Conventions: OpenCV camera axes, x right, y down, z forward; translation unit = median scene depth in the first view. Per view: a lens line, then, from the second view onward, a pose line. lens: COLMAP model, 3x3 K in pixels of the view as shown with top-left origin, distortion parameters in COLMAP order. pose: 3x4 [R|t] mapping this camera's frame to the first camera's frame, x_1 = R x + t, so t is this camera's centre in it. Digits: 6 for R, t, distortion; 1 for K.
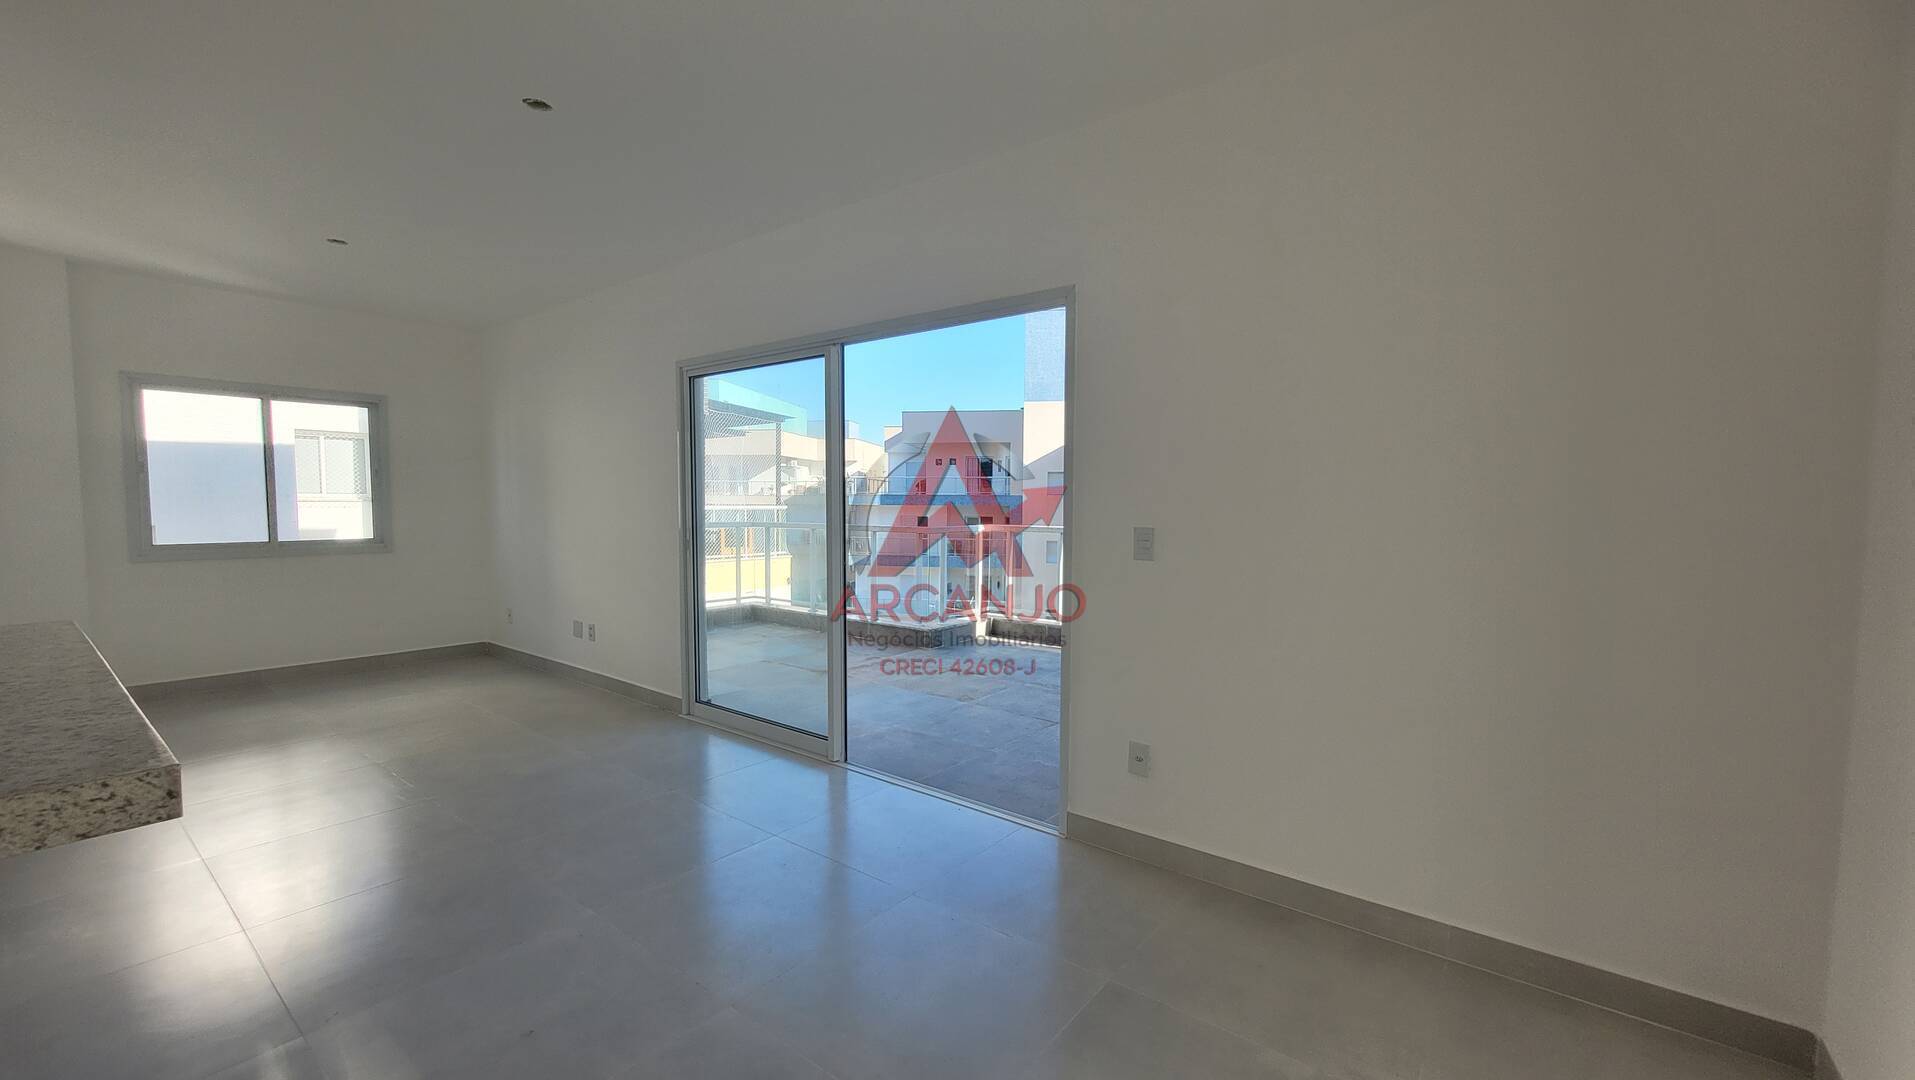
lens RADIAL K [[741.6, 0, 936.9], [0, 741.6, 544.2], [0, 0, 1]] dist [-0.000731, 0.000115]
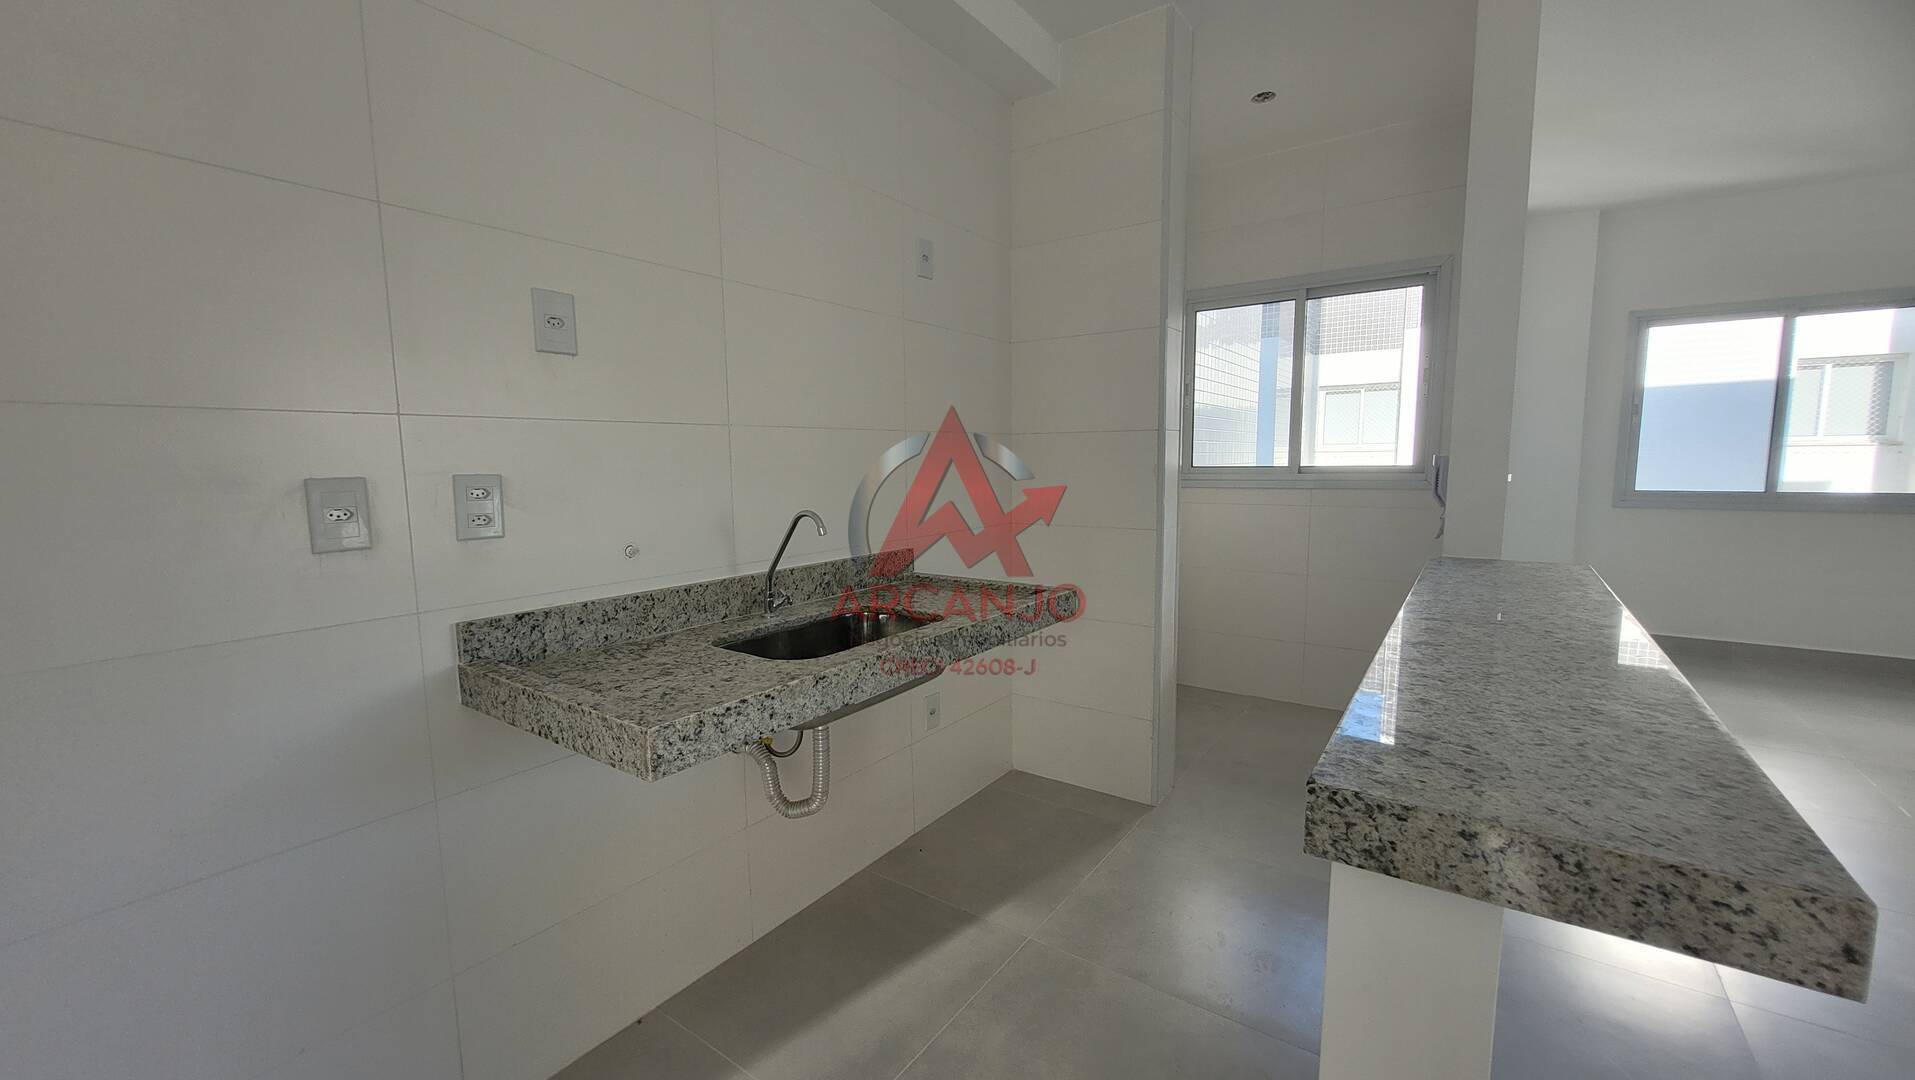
lens RADIAL K [[763.9, 0, 957.8], [0, 763.9, 544.3], [0, 0, 1]] dist [0.002195, 0.000137]
pose [[0.053833, 0.110598, -0.992406, -0.111057], [-0.045569, 0.993084, 0.108201, 0.003135], [0.997510, 0.039398, 0.058501, 0.063725]]
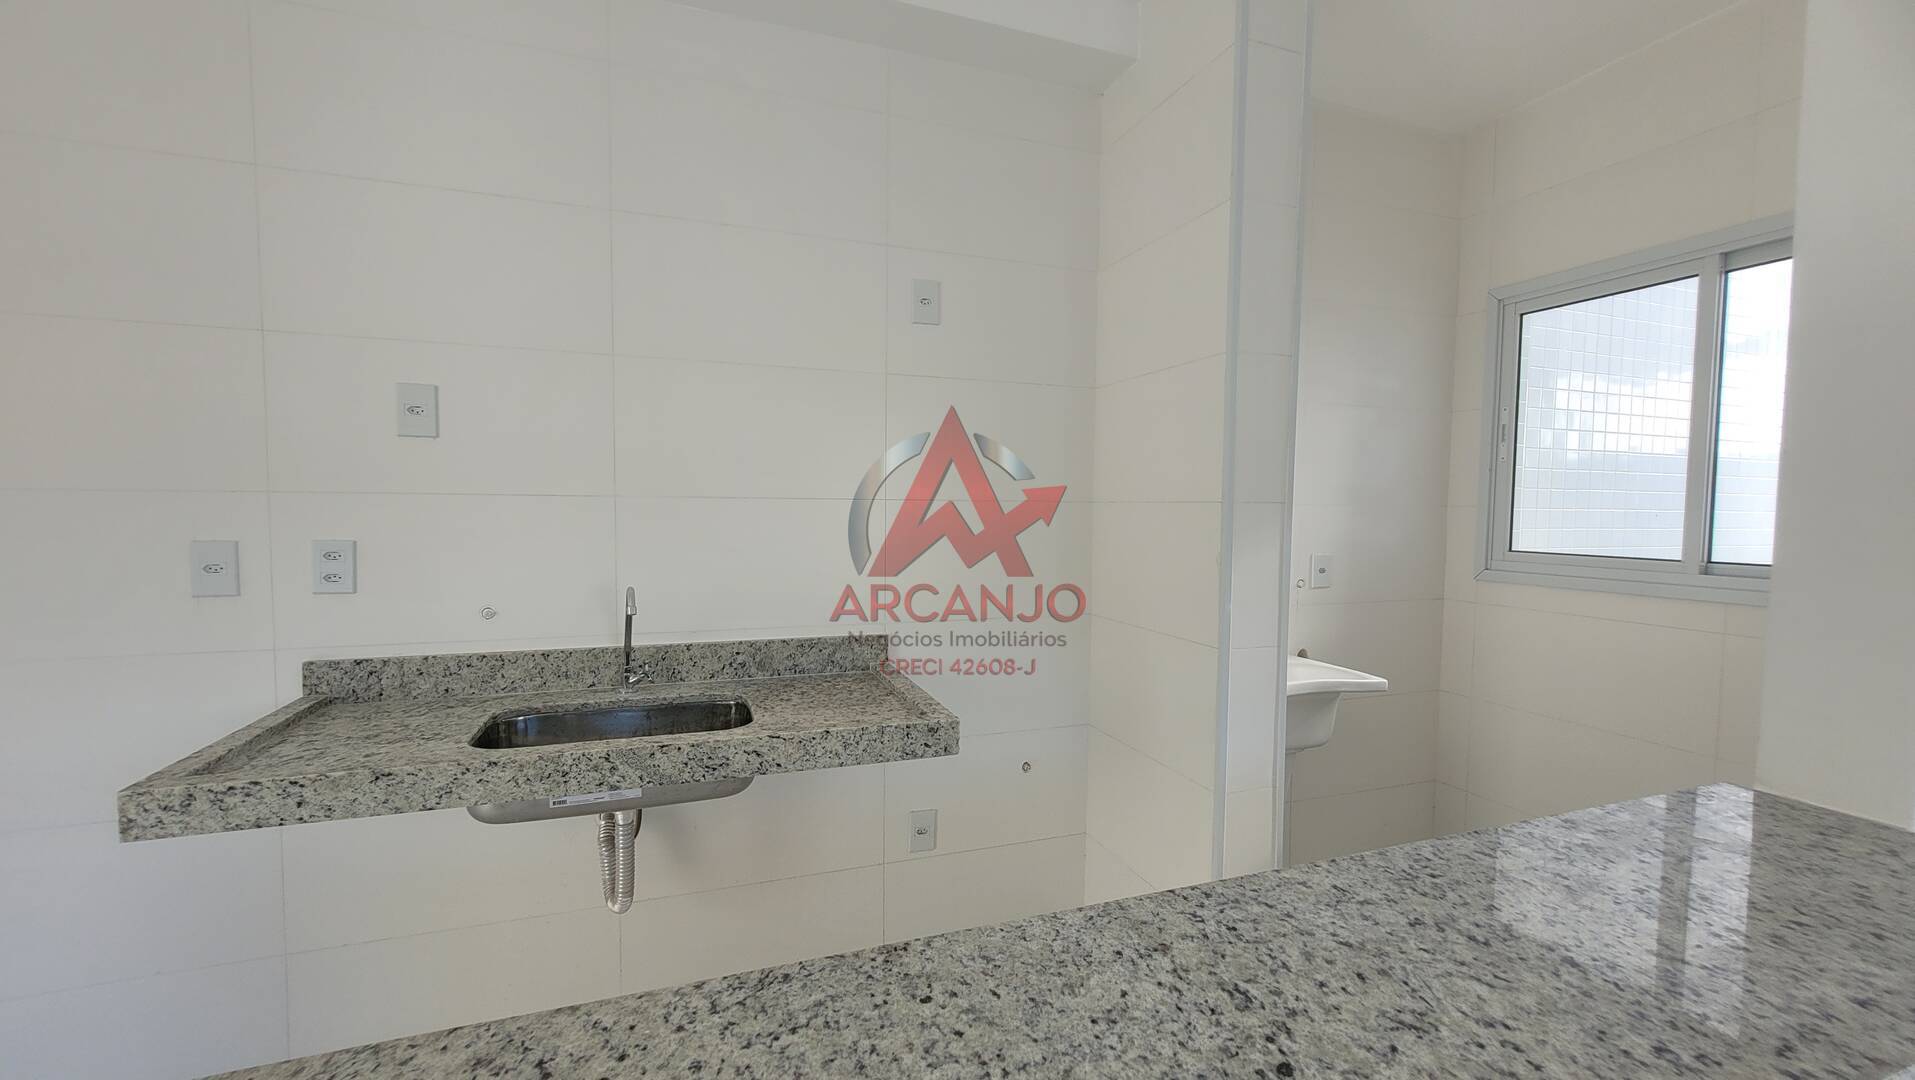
lens RADIAL K [[763.9, 0, 957.8], [0, 763.9, 544.3], [0, 0, 1]] dist [0.002195, 0.000137]
pose [[-0.535588, 0.034246, -0.843785, -0.280171], [-0.060789, 0.995022, 0.078970, -0.028892], [0.842289, 0.093588, -0.530840, 0.344058]]
